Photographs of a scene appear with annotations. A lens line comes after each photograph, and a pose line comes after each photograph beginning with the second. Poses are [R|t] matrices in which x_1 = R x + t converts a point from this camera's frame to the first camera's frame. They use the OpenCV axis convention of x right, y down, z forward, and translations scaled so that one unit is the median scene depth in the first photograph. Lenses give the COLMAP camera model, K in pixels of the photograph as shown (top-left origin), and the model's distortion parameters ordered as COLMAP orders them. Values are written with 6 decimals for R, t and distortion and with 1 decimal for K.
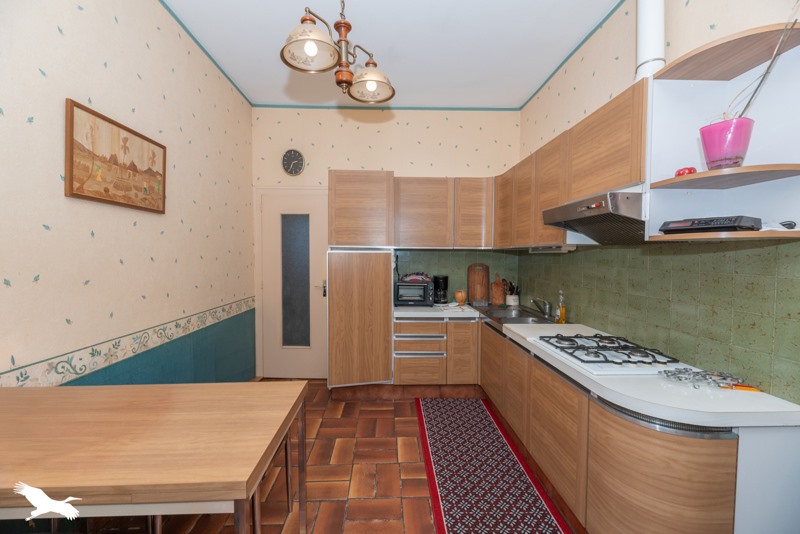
lens RADIAL K [[312.0, 0, 400.0], [0, 312.0, 267.0], [0, 0, 1]] dist [-0.000089, -0.000014]
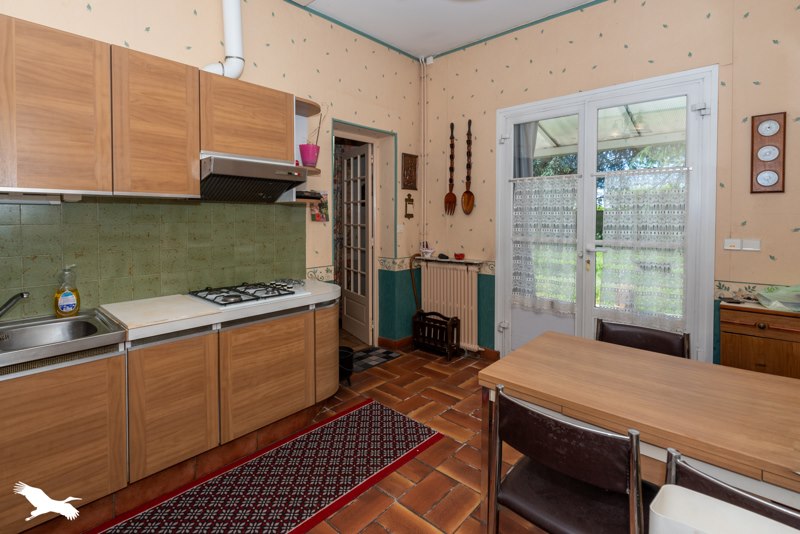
lens RADIAL K [[389.5, 0, 399.9], [0, 389.5, 248.0], [0, 0, 1]] dist [0.000460, 0.000057]
pose [[-0.715884, -0.077959, 0.693853, -0.752154], [0.010257, 0.992466, 0.122093, -0.072647], [-0.698143, 0.094522, -0.709691, 1.619916]]
